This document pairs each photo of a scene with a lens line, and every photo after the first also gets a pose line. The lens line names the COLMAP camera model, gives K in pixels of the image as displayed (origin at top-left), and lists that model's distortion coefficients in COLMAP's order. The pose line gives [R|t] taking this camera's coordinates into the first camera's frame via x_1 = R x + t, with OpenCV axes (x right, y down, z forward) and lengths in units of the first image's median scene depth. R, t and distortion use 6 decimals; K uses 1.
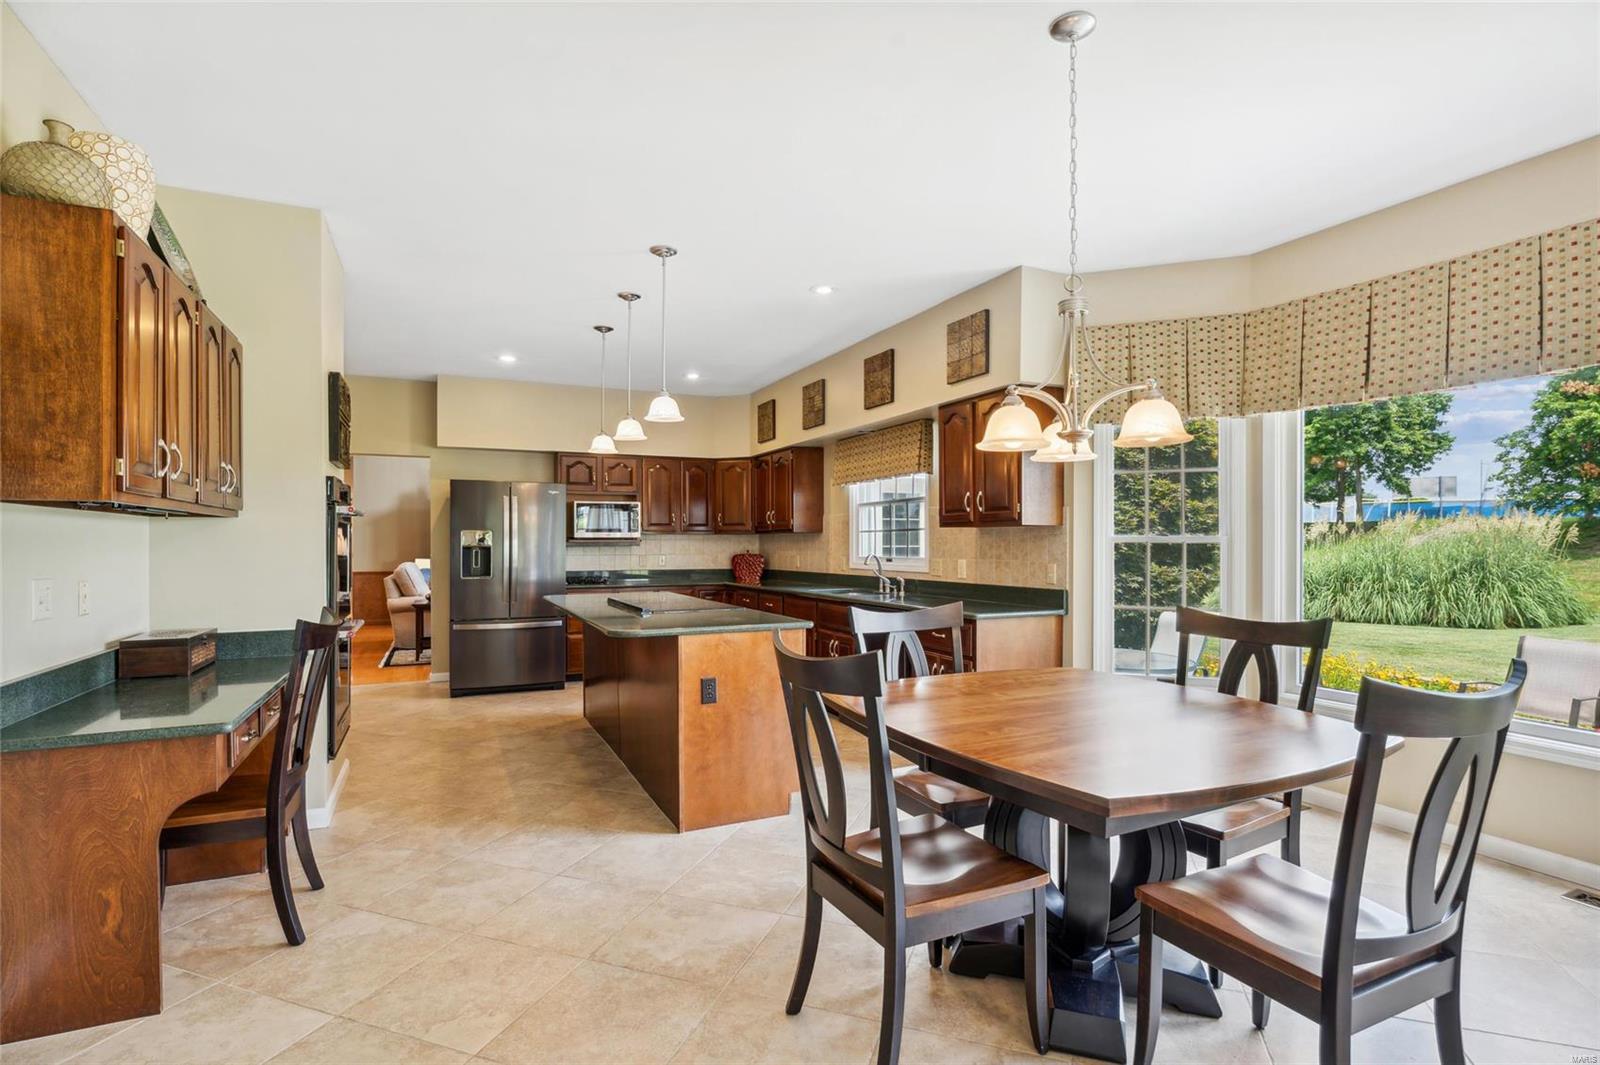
lens RADIAL K [[862.4, 0, 797.9], [0, 862.4, 552.3], [0, 0, 1]] dist [0.000271, 0.000074]
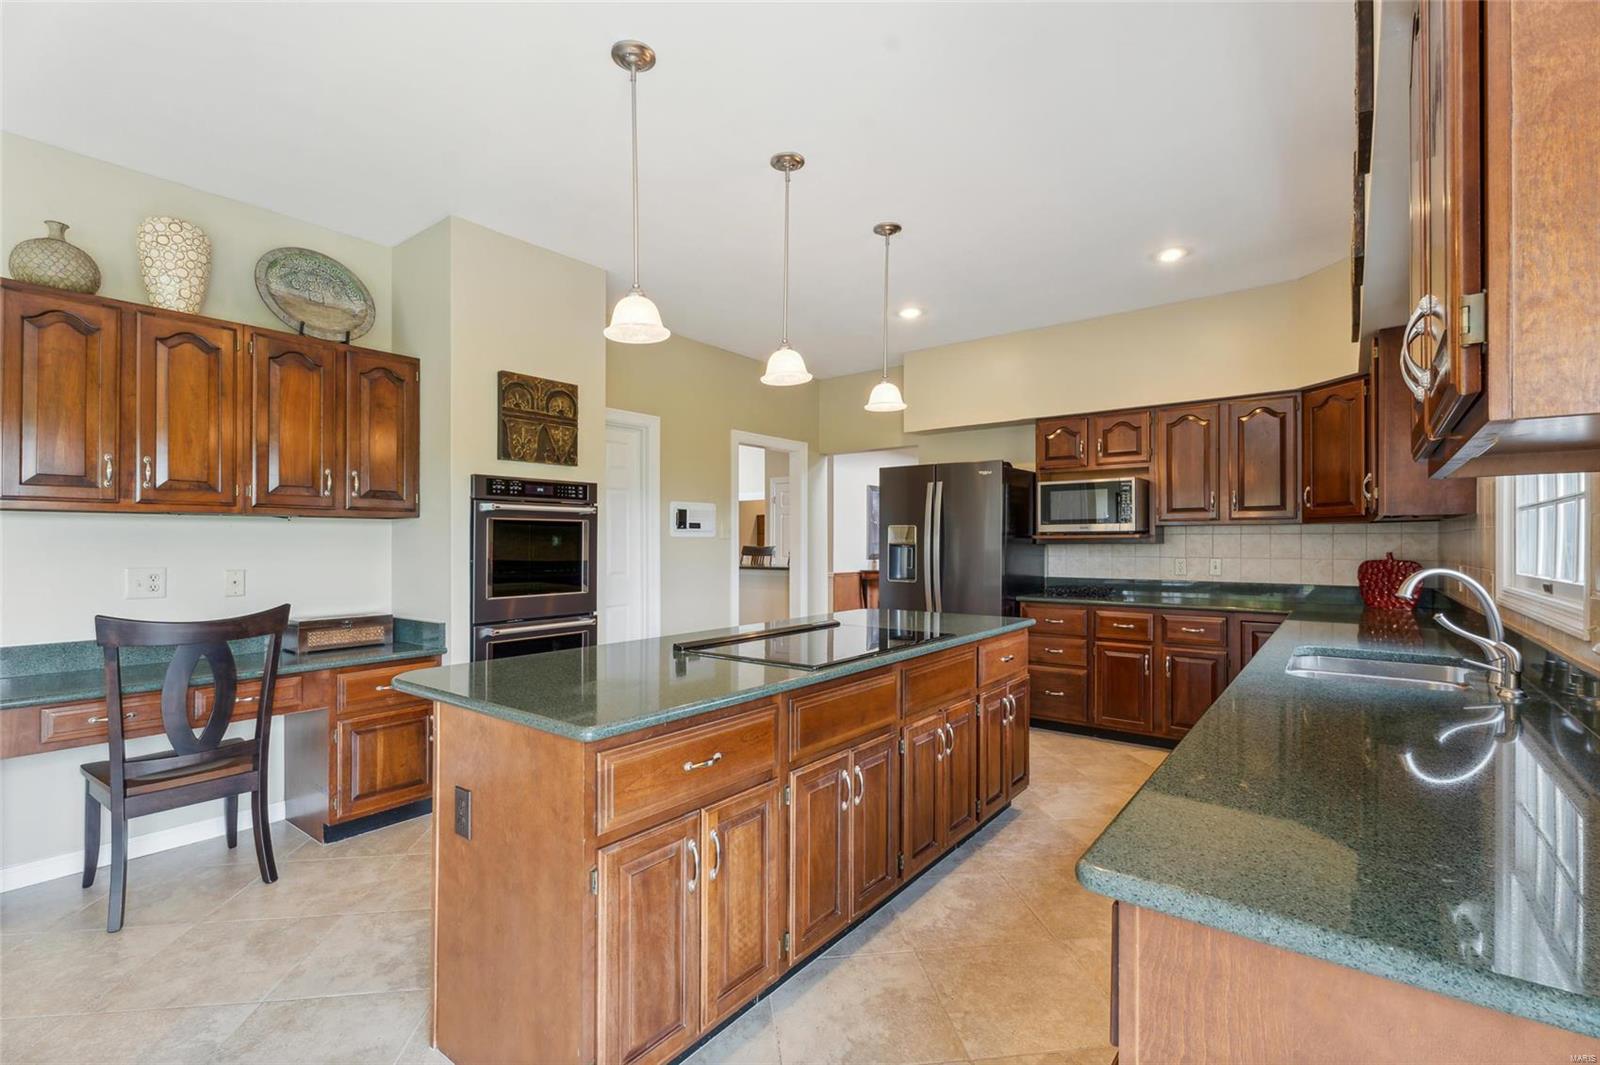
lens RADIAL K [[723.9, 0, 800.0], [0, 723.9, 532.5], [0, 0, 1]] dist [0.010978, -0.000090]
pose [[0.391870, -0.017977, -0.919845, 0.407306], [-0.002889, 0.999780, -0.020769, -0.006397], [0.920016, 0.010796, 0.391732, 1.021991]]
